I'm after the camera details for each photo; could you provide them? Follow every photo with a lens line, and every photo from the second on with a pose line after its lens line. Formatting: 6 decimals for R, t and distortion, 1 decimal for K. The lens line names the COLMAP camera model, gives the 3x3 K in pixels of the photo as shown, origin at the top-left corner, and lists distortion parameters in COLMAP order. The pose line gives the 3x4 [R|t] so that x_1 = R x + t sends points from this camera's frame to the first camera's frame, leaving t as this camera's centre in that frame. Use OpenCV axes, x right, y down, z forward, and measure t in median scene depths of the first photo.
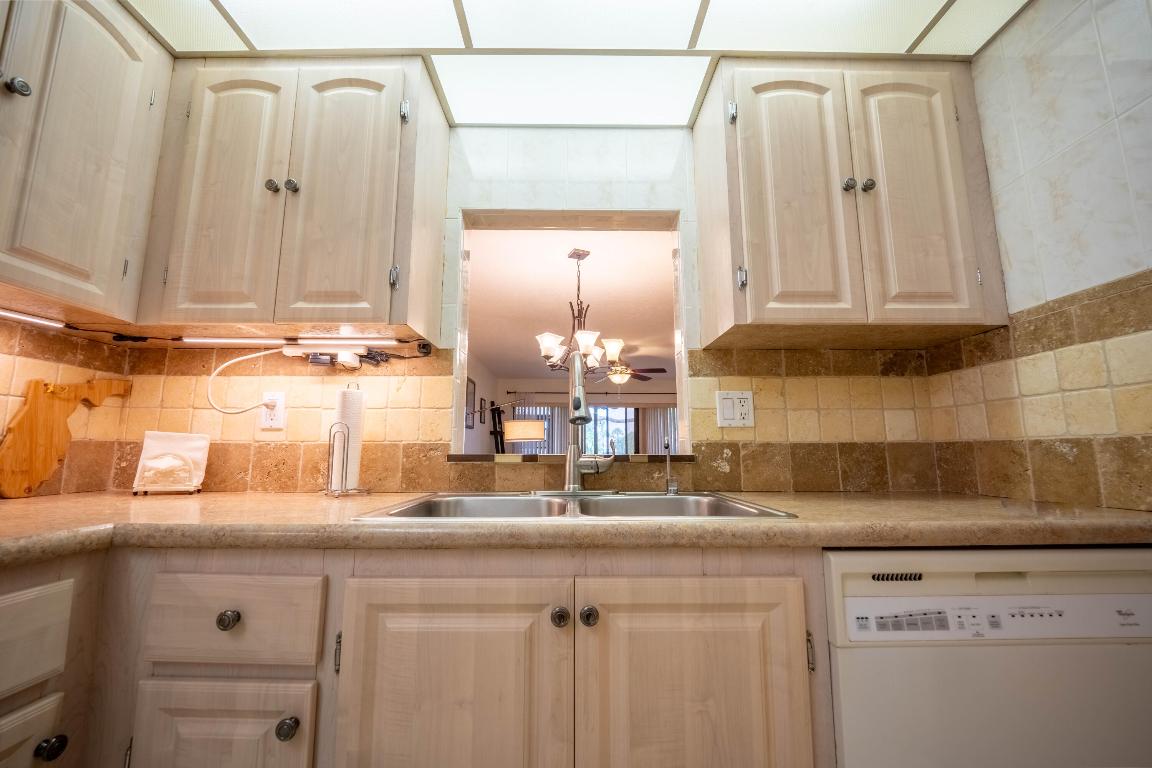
lens RADIAL K [[464.2, 0, 582.3], [0, 464.2, 384.2], [0, 0, 1]] dist [-0.010928, -0.000940]
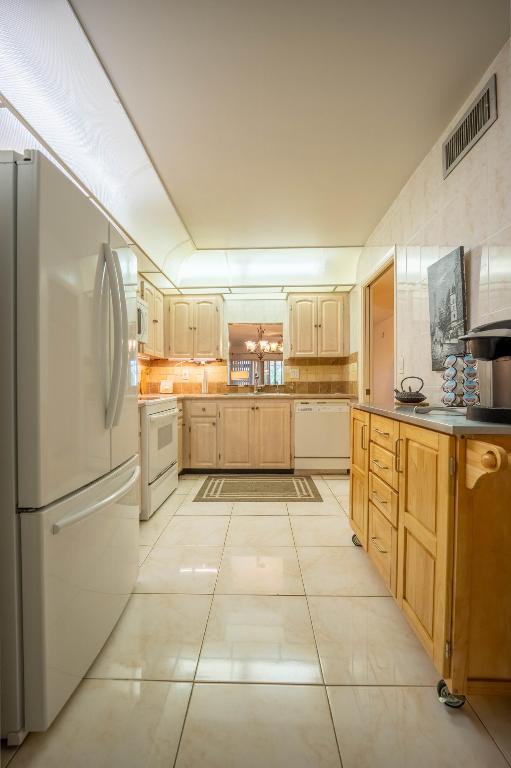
lens RADIAL K [[307.6, 0, 252.0], [0, 307.6, 387.2], [0, 0, 1]] dist [-0.000343, -0.000003]
pose [[0.997869, -0.004790, -0.065075, 0.143265], [0.014962, 0.987527, 0.156737, -0.308503], [0.063512, -0.157377, 0.985494, -2.053198]]
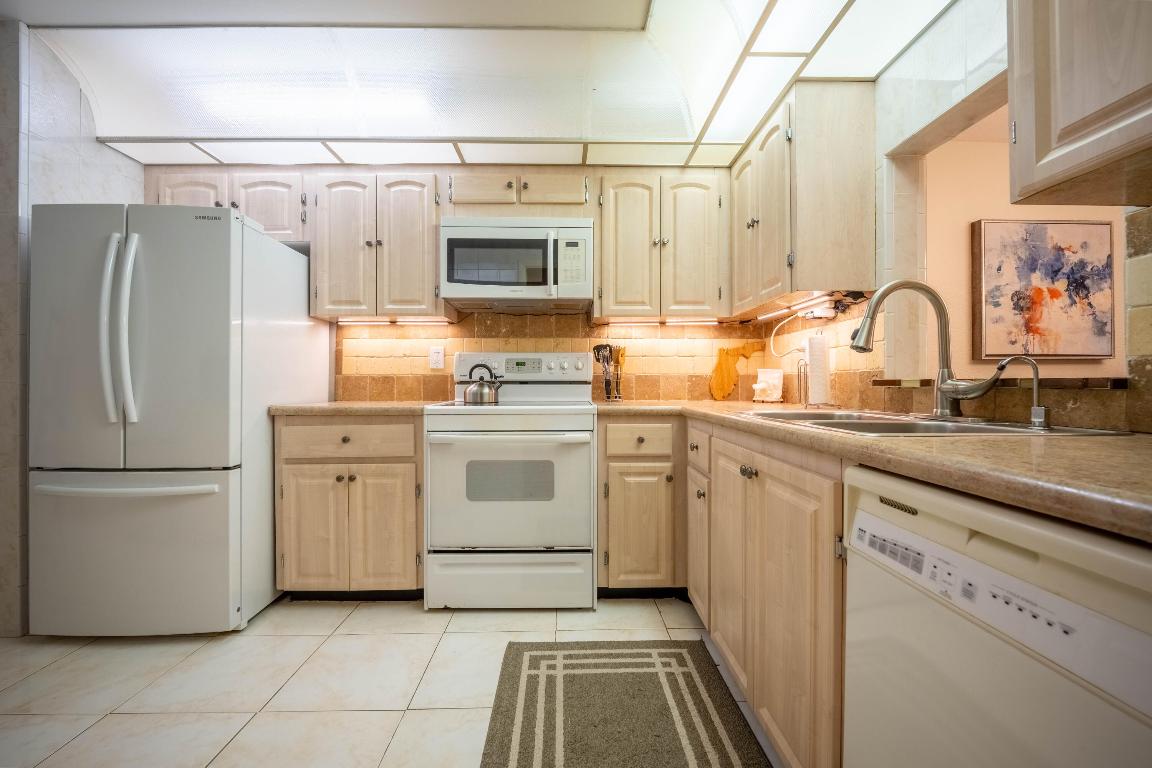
lens RADIAL K [[464.2, 0, 569.4], [0, 464.2, 386.3], [0, 0, 1]] dist [-0.010928, -0.000940]
pose [[-0.002311, 0.006377, -0.999977, 1.019007], [0.146546, 0.989186, 0.005969, 0.050465], [0.989201, -0.146529, -0.003221, 0.244391]]
